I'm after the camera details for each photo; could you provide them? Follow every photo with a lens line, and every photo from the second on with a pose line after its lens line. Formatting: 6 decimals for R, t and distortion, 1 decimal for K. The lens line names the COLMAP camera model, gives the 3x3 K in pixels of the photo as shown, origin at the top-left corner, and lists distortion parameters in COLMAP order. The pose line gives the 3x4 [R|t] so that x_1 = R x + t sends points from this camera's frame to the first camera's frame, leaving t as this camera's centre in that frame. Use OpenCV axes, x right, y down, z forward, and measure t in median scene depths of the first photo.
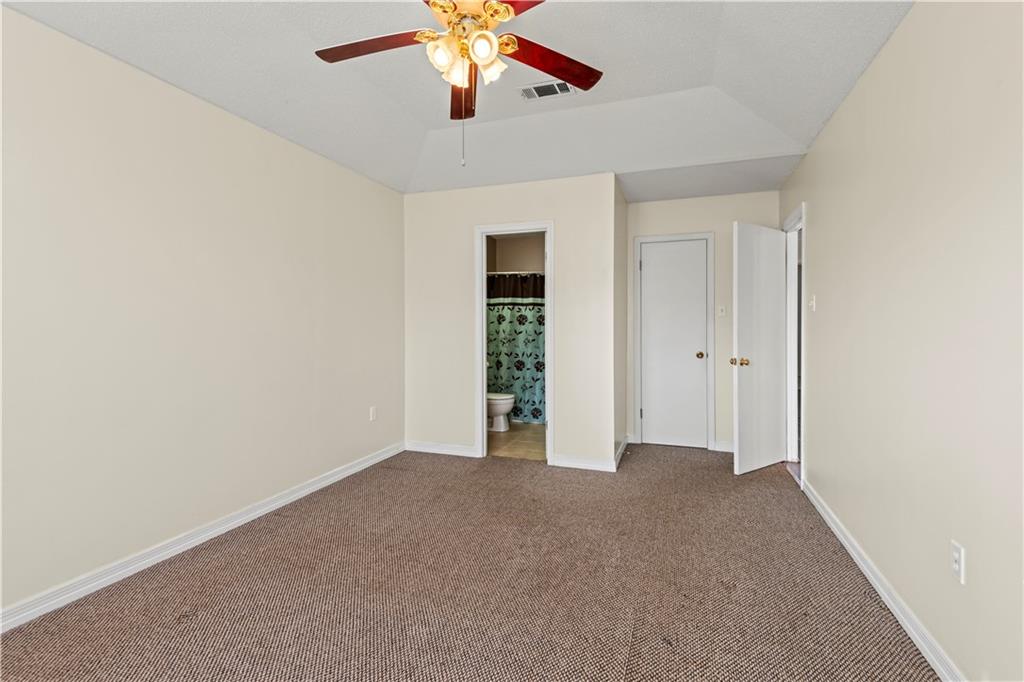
lens RADIAL K [[472.3, 0, 512.1], [0, 472.3, 335.4], [0, 0, 1]] dist [0.017343, 0.000036]
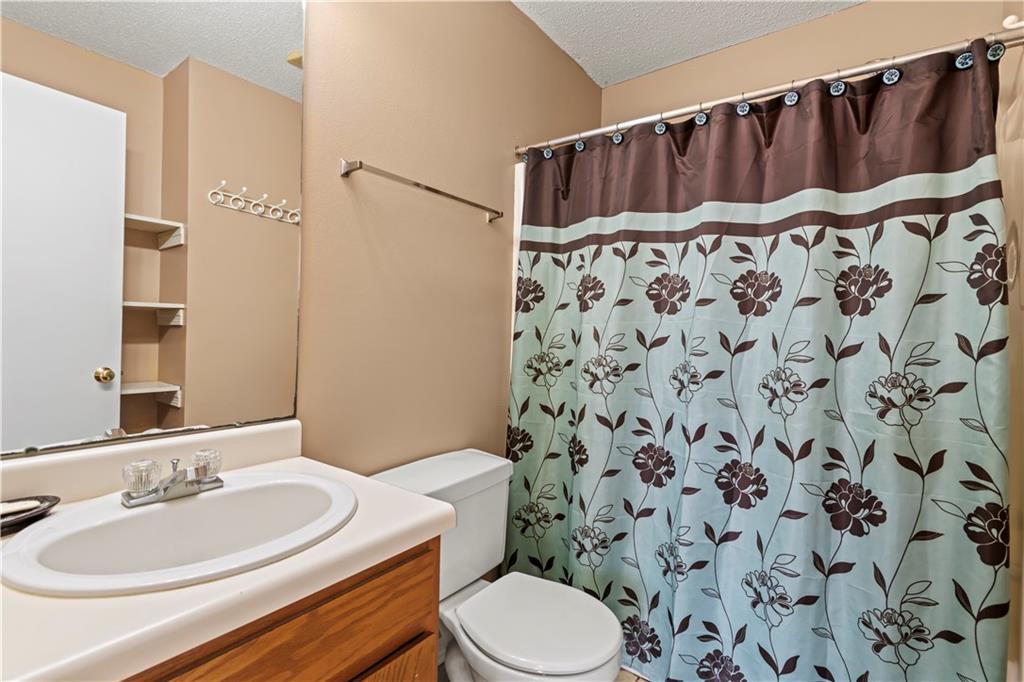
lens RADIAL K [[472.3, 0, 511.6], [0, 472.3, 340.5], [0, 0, 1]] dist [0.017343, 0.000036]
pose [[0.956241, 0.023763, -0.291613, 0.015491], [-0.024646, 0.999696, 0.000646, -0.004732], [0.291540, 0.006569, 0.956536, 0.721228]]
